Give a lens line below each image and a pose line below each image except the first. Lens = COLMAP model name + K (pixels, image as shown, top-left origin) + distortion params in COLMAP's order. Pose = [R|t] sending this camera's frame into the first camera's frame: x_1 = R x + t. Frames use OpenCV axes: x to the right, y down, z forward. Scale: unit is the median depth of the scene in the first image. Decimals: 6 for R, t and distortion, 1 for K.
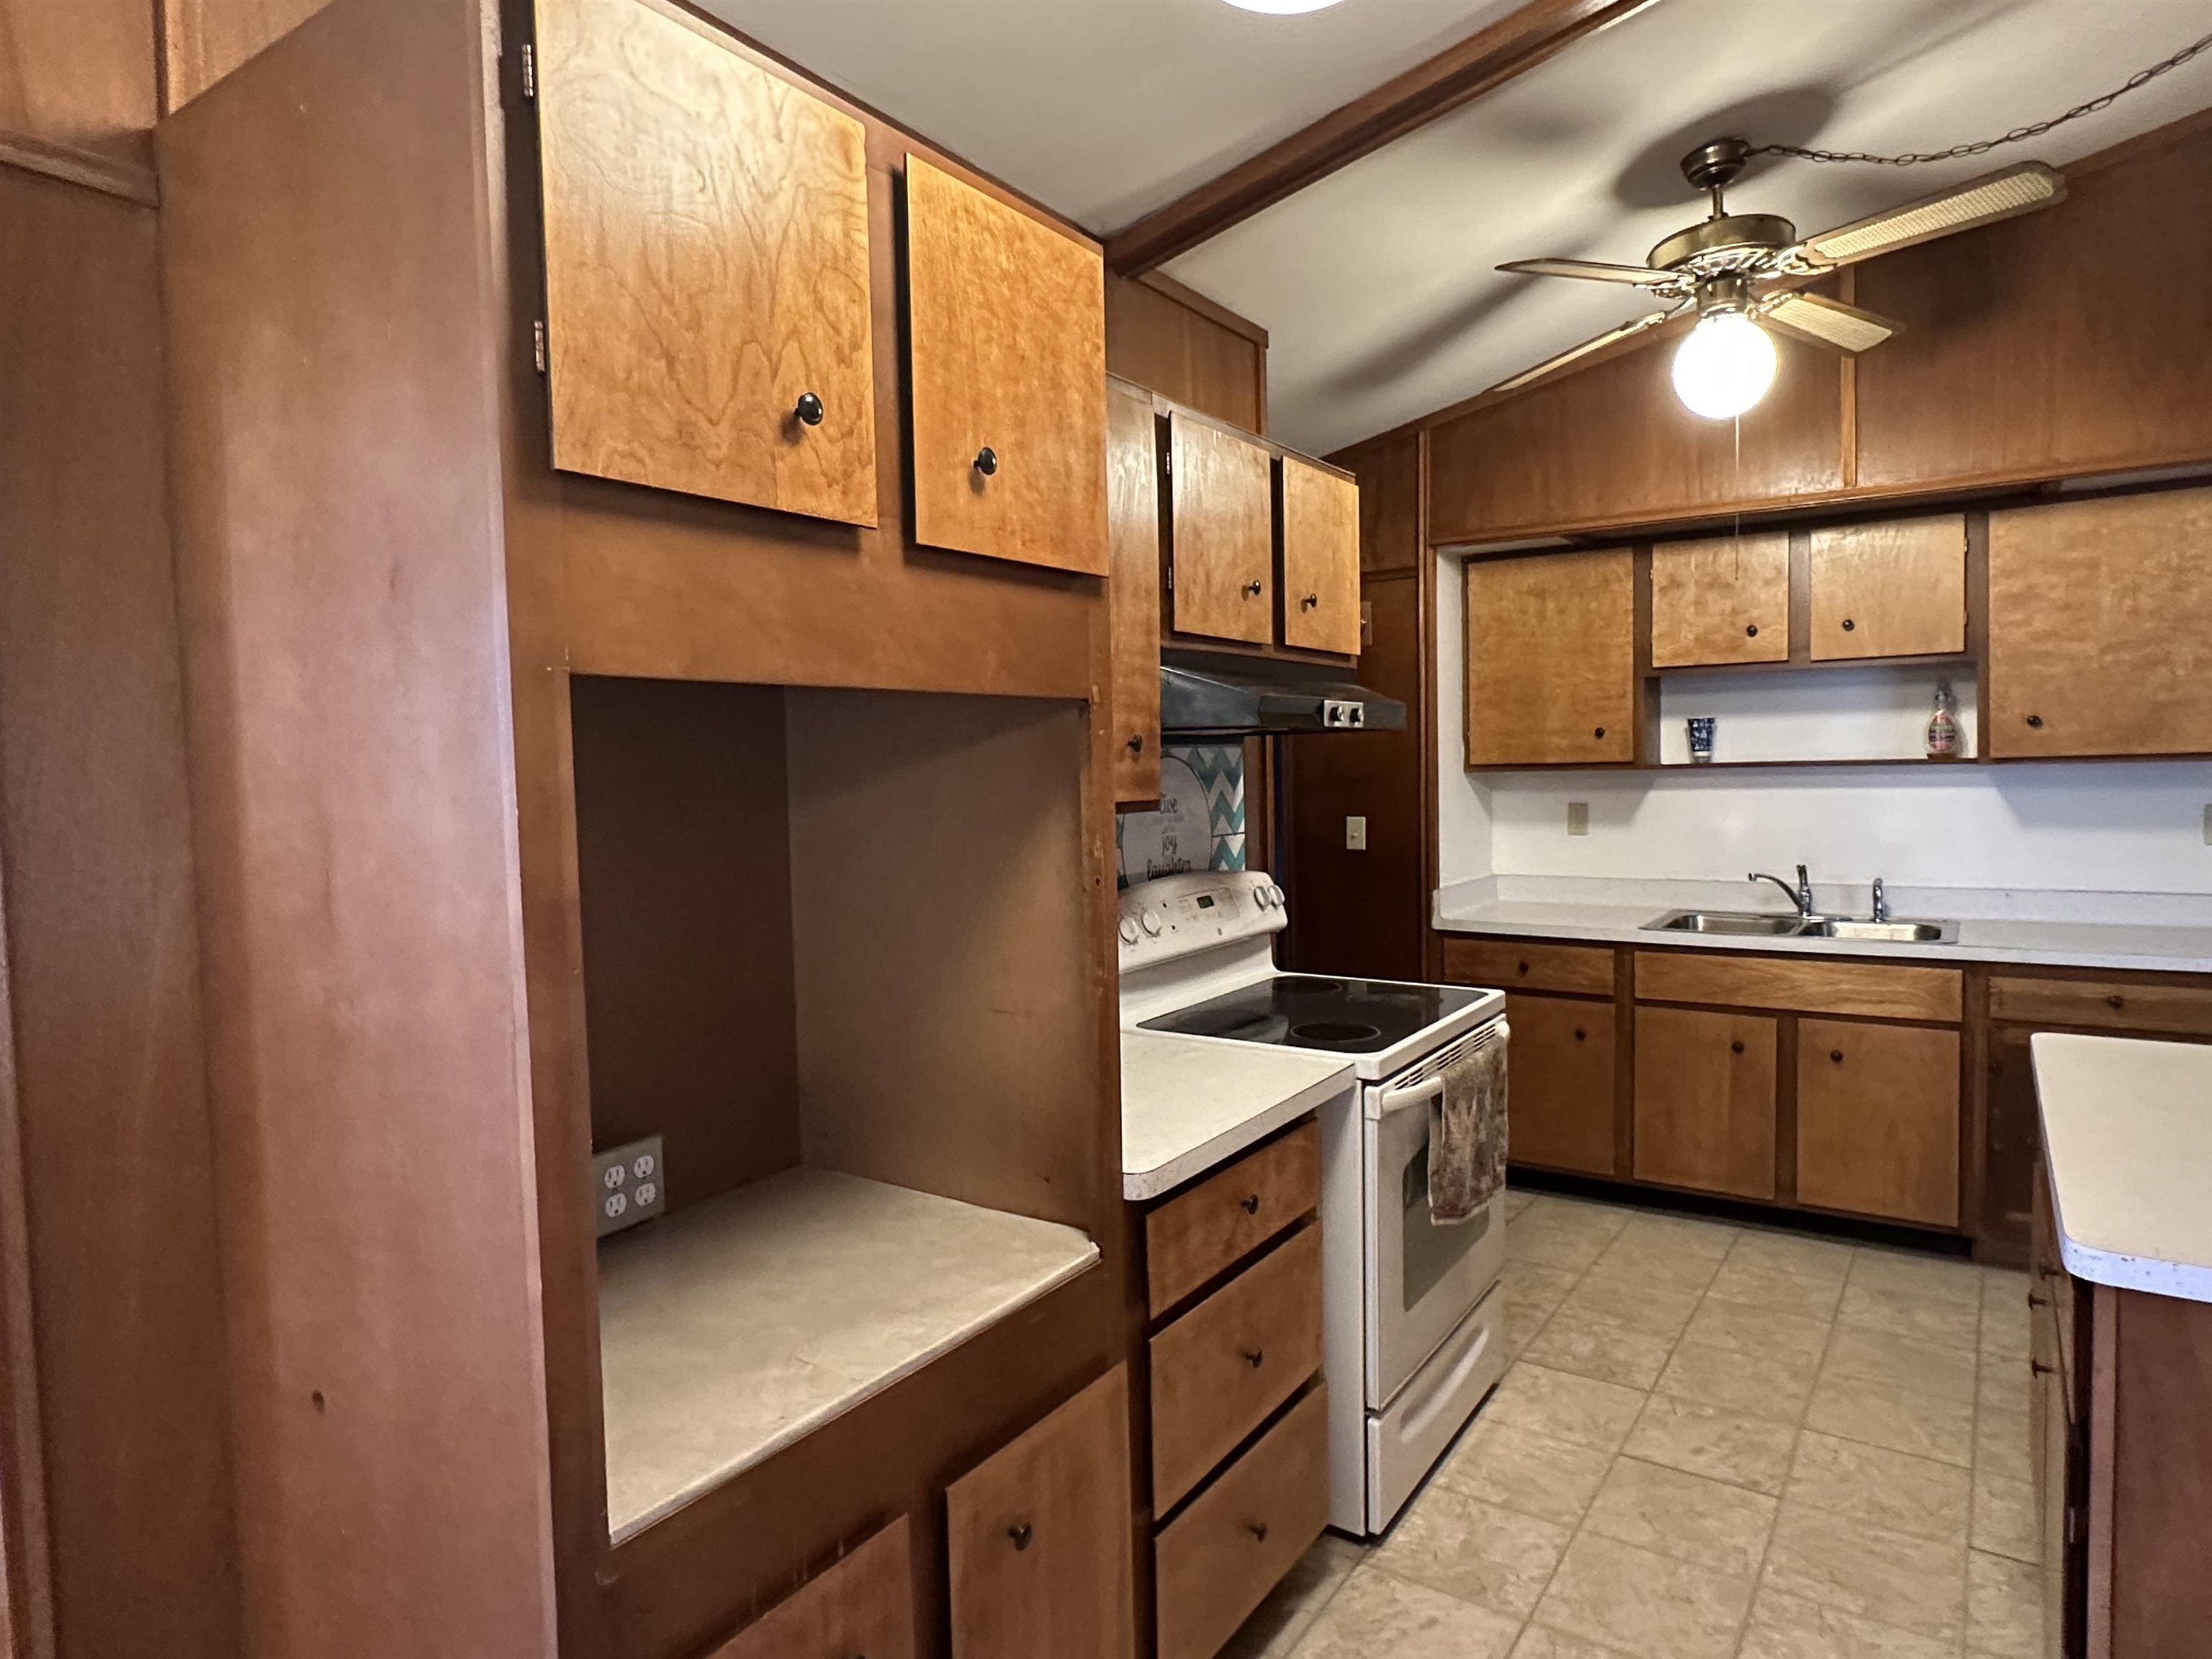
lens RADIAL K [[1291.6, 0, 1101.2], [0, 1291.6, 822.3], [0, 0, 1]] dist [-0.005075, 0.002064]
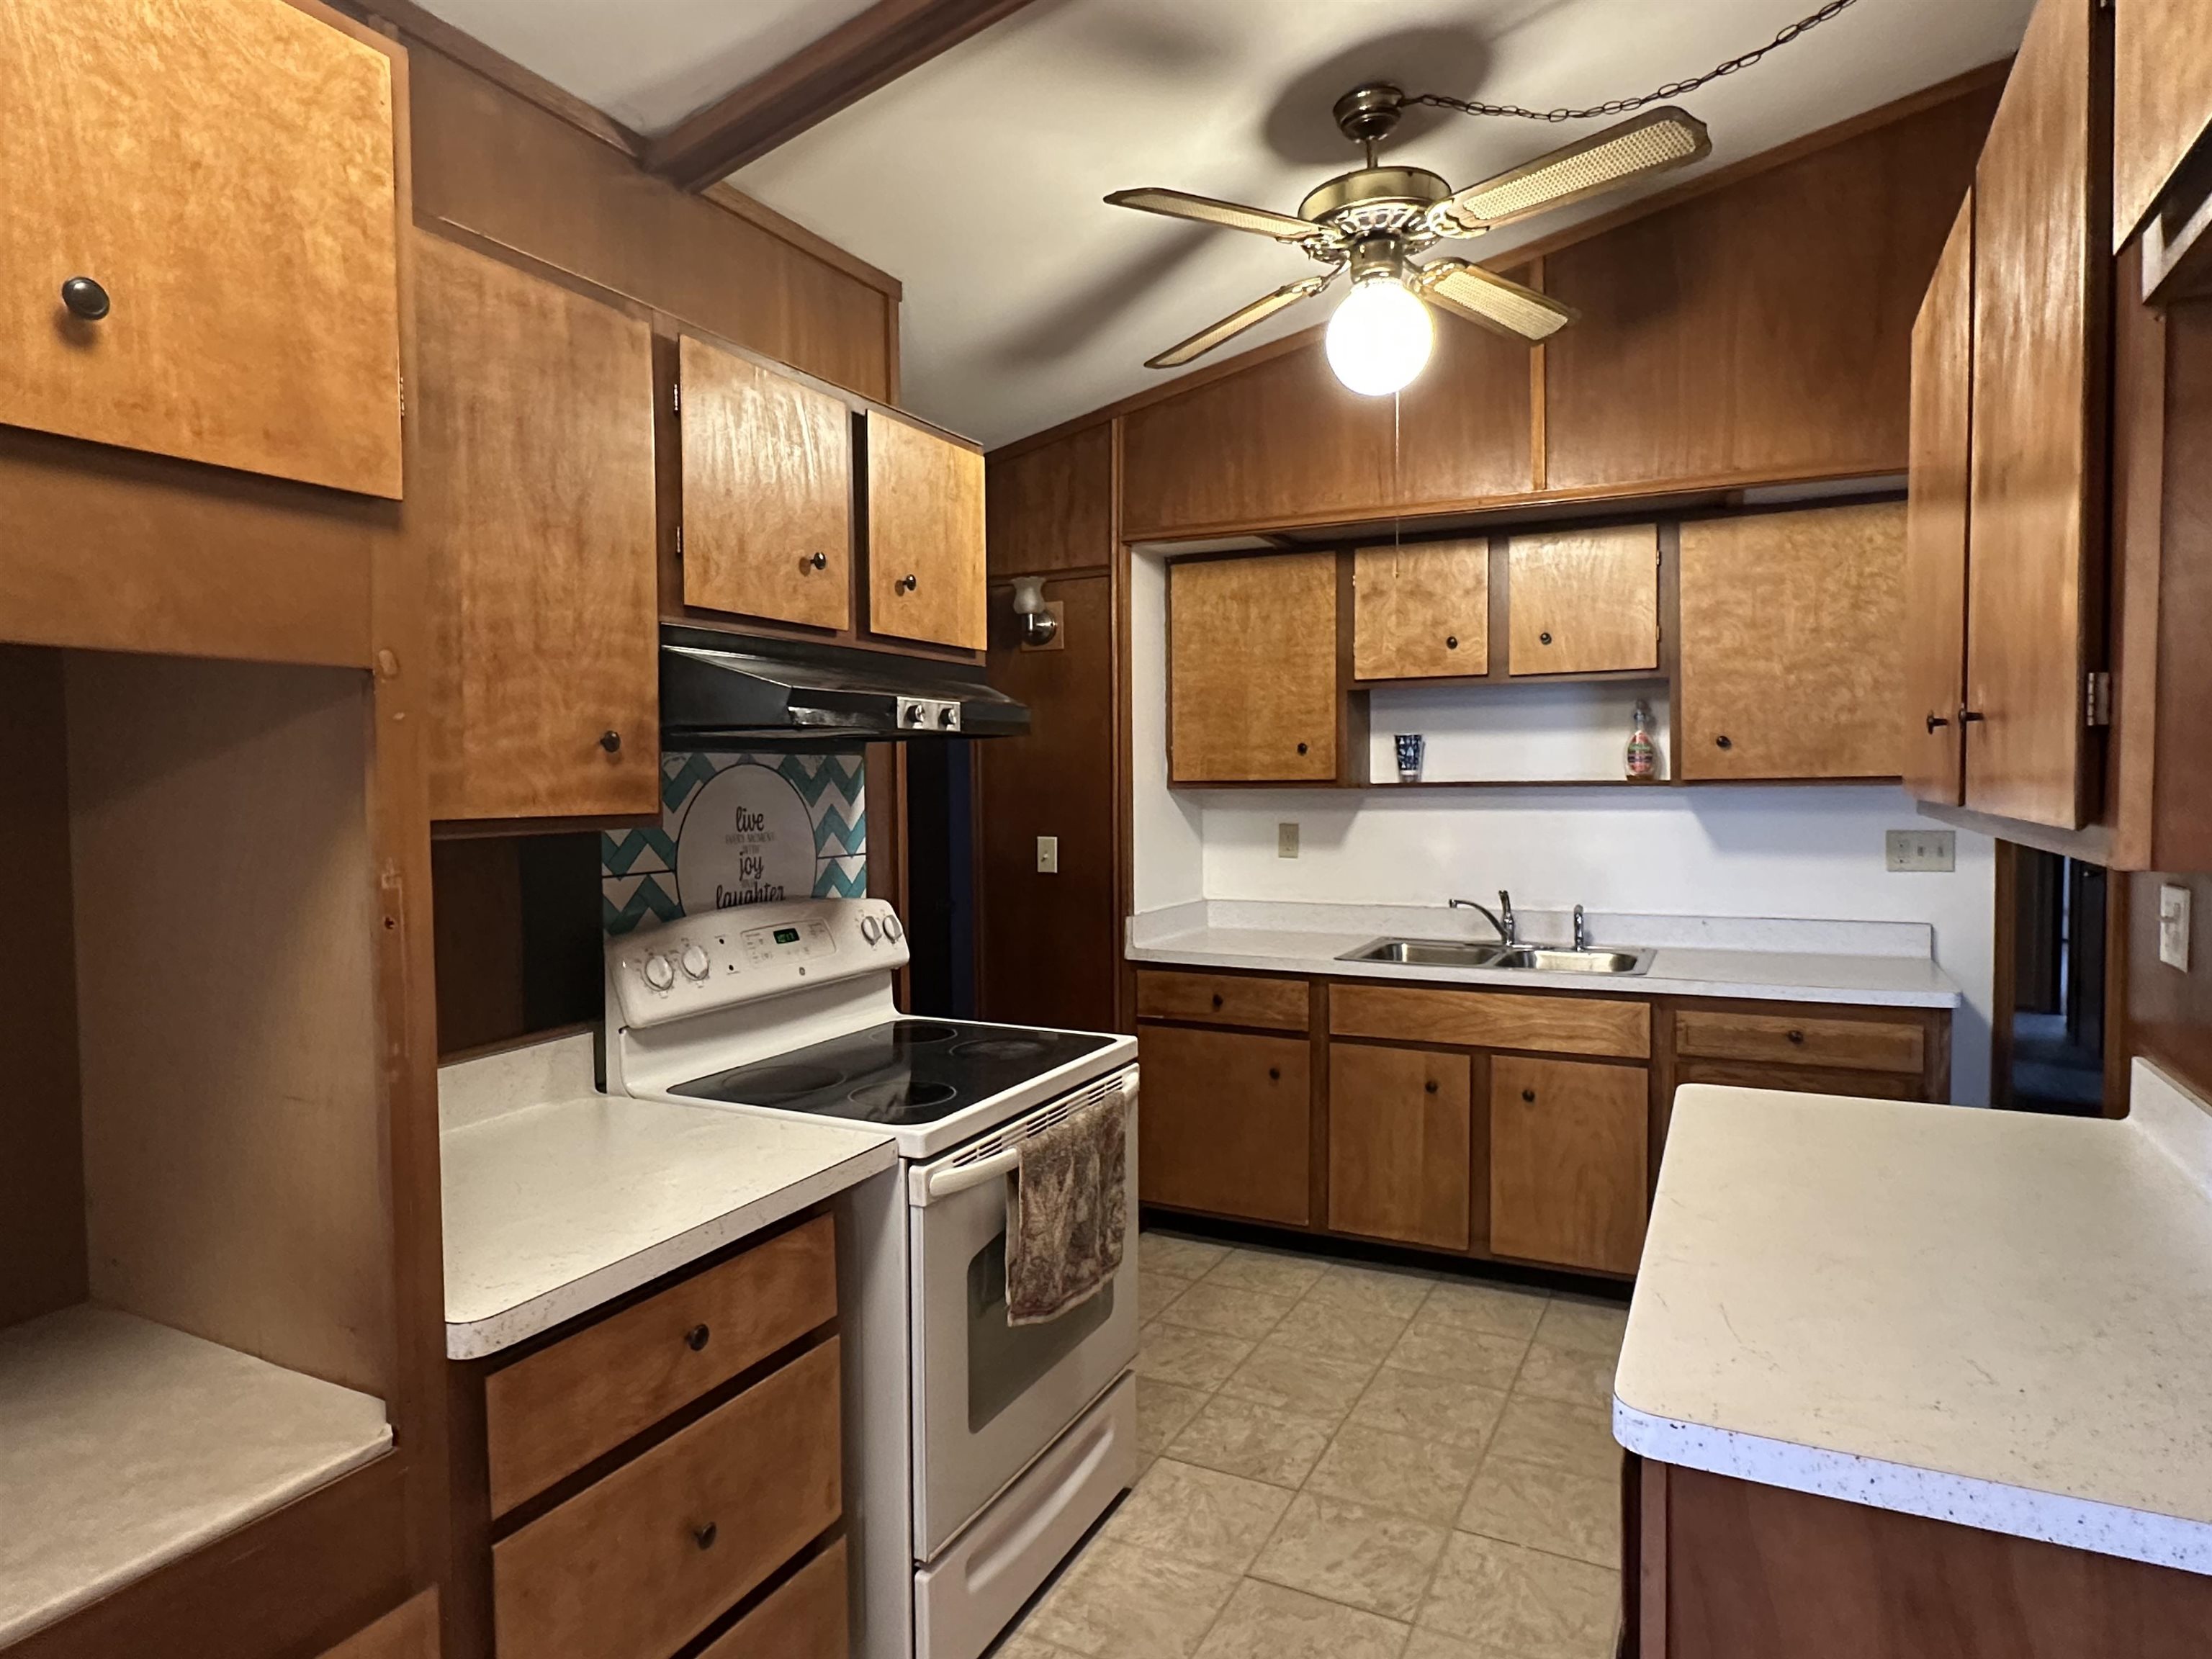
lens RADIAL K [[1305.0, 0, 1076.8], [0, 1305.0, 821.3], [0, 0, 1]] dist [-0.003411, -0.000027]
pose [[0.991804, 0.008991, 0.127456, 0.137043], [-0.007051, 0.999852, -0.015664, -0.001081], [-0.127578, 0.014637, 0.991721, 0.110774]]
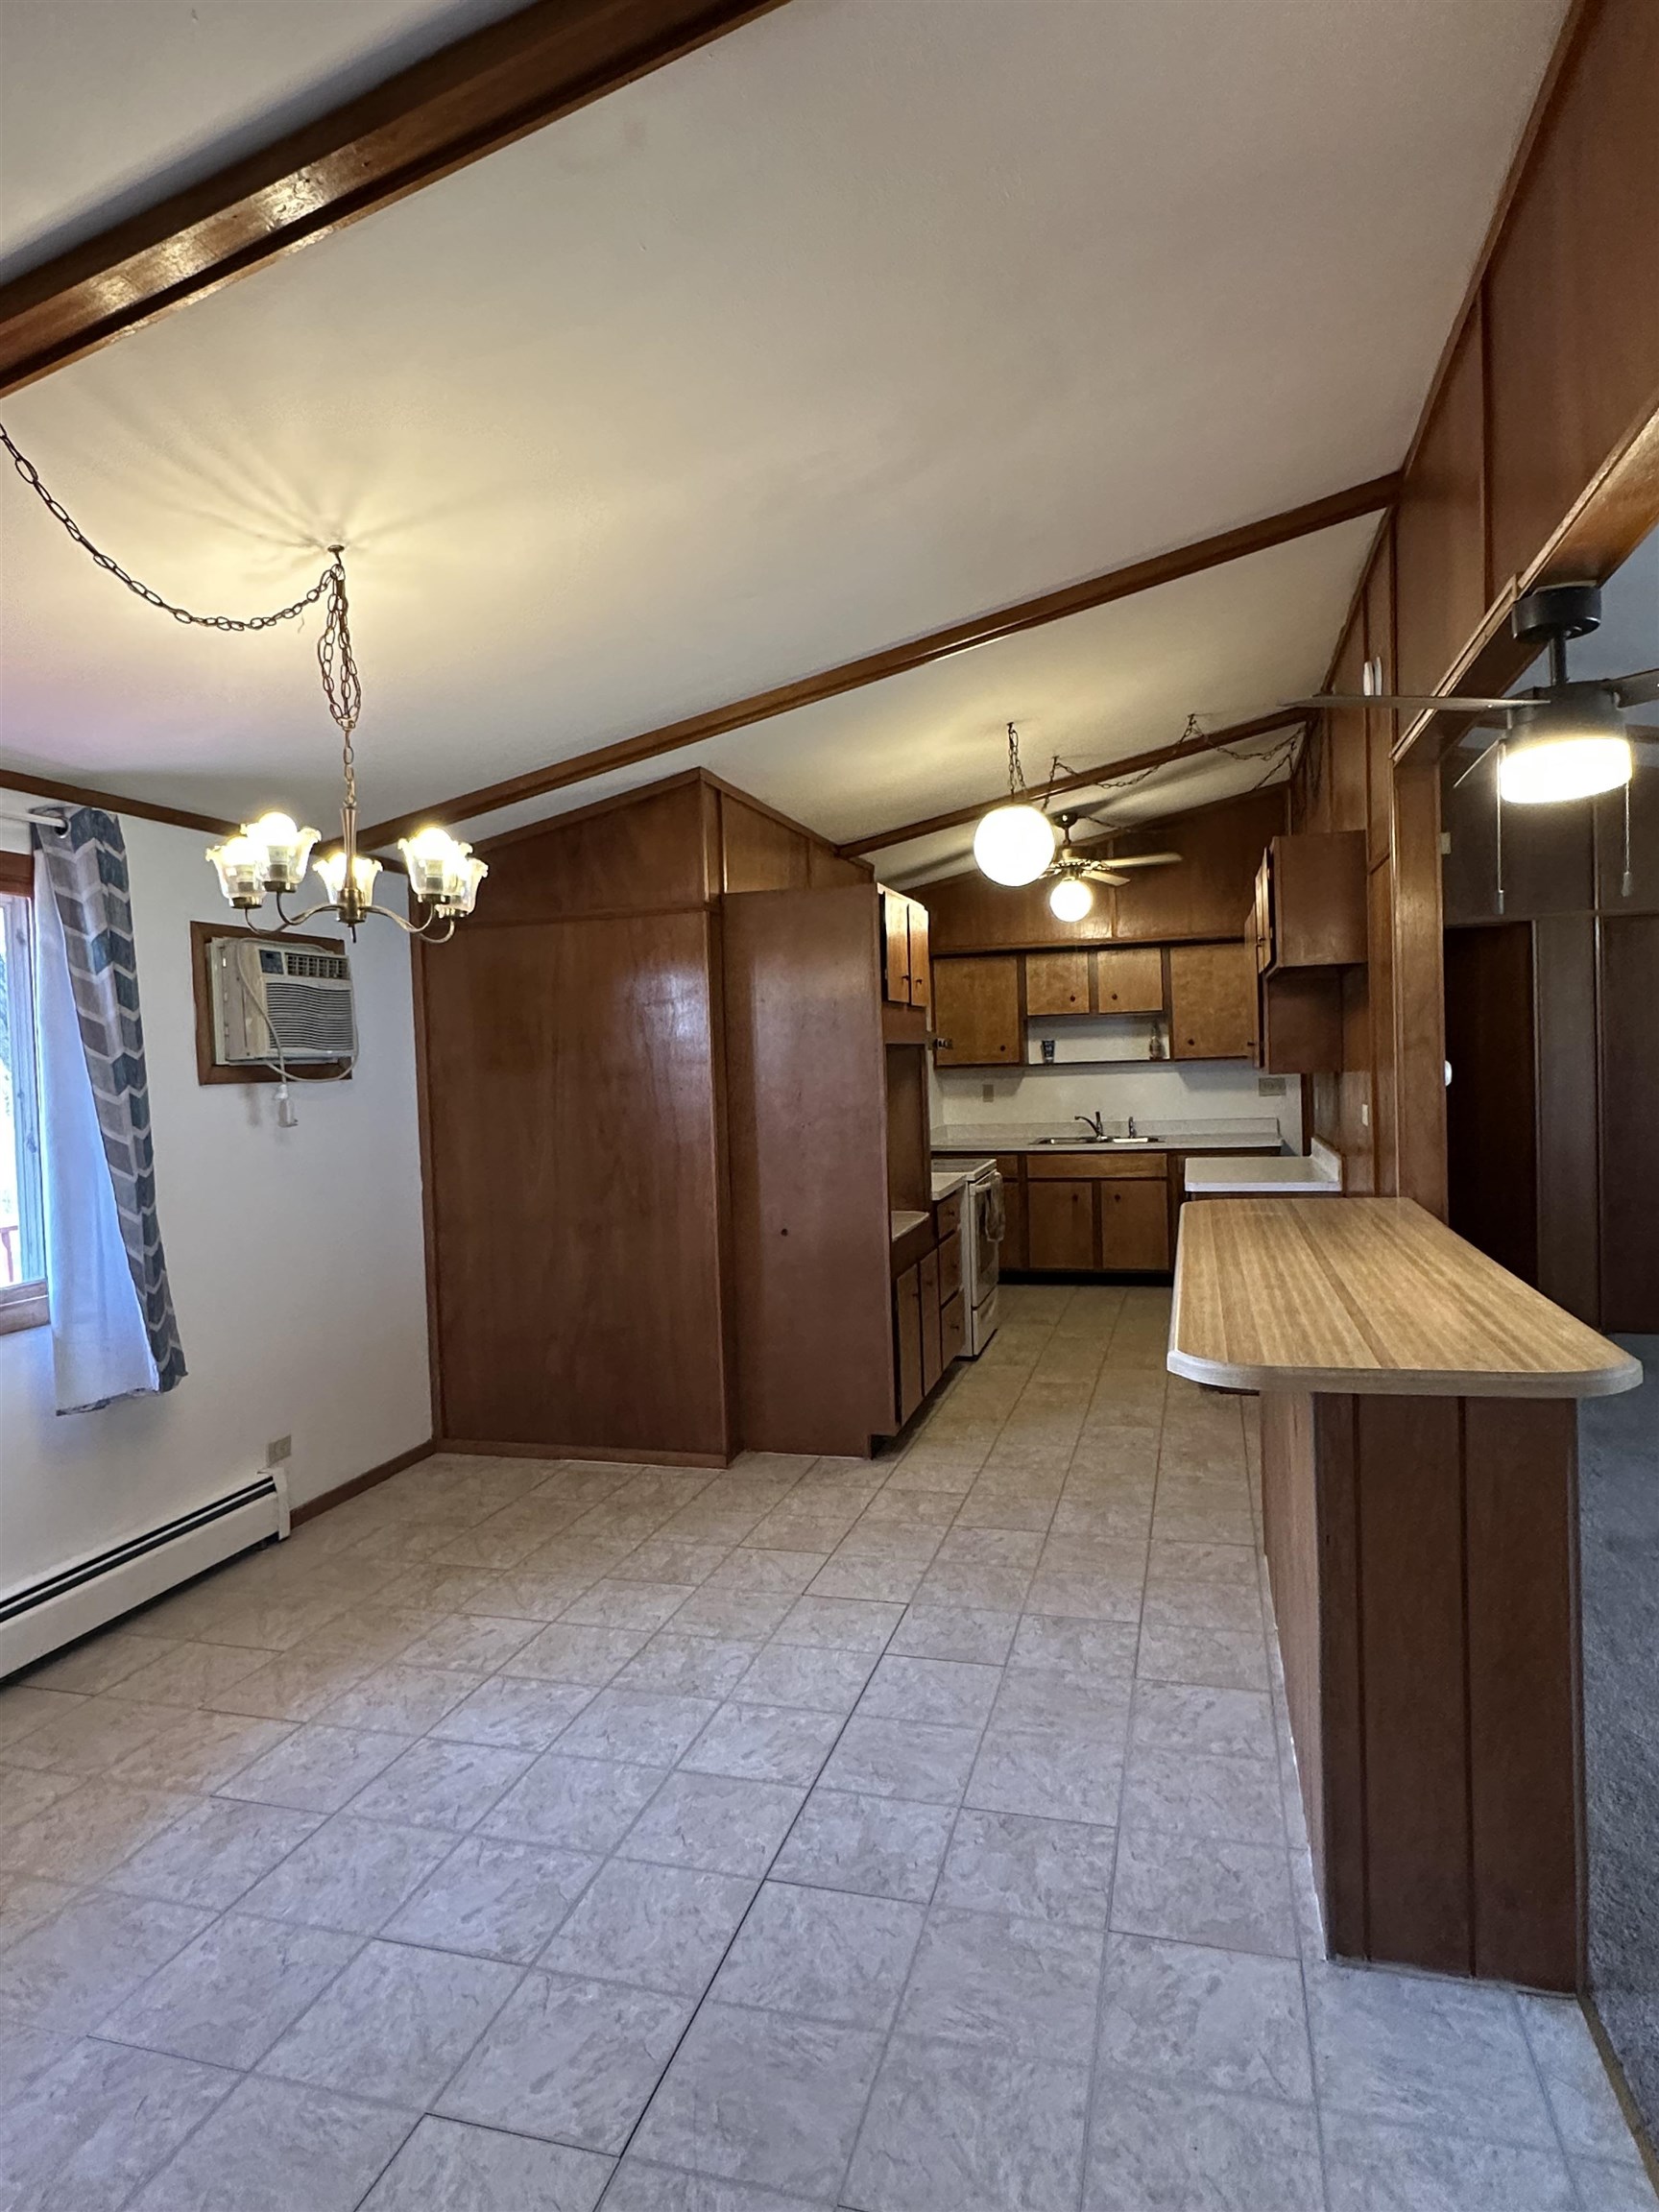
lens RADIAL K [[1305.0, 0, 802.1], [0, 1305.0, 1097.4], [0, 0, 1]] dist [-0.003411, -0.000027]
pose [[0.953683, -0.019590, 0.300176, -0.657179], [0.027767, 0.999350, -0.022998, 0.055146], [-0.299531, 0.030268, 0.953606, -1.044040]]
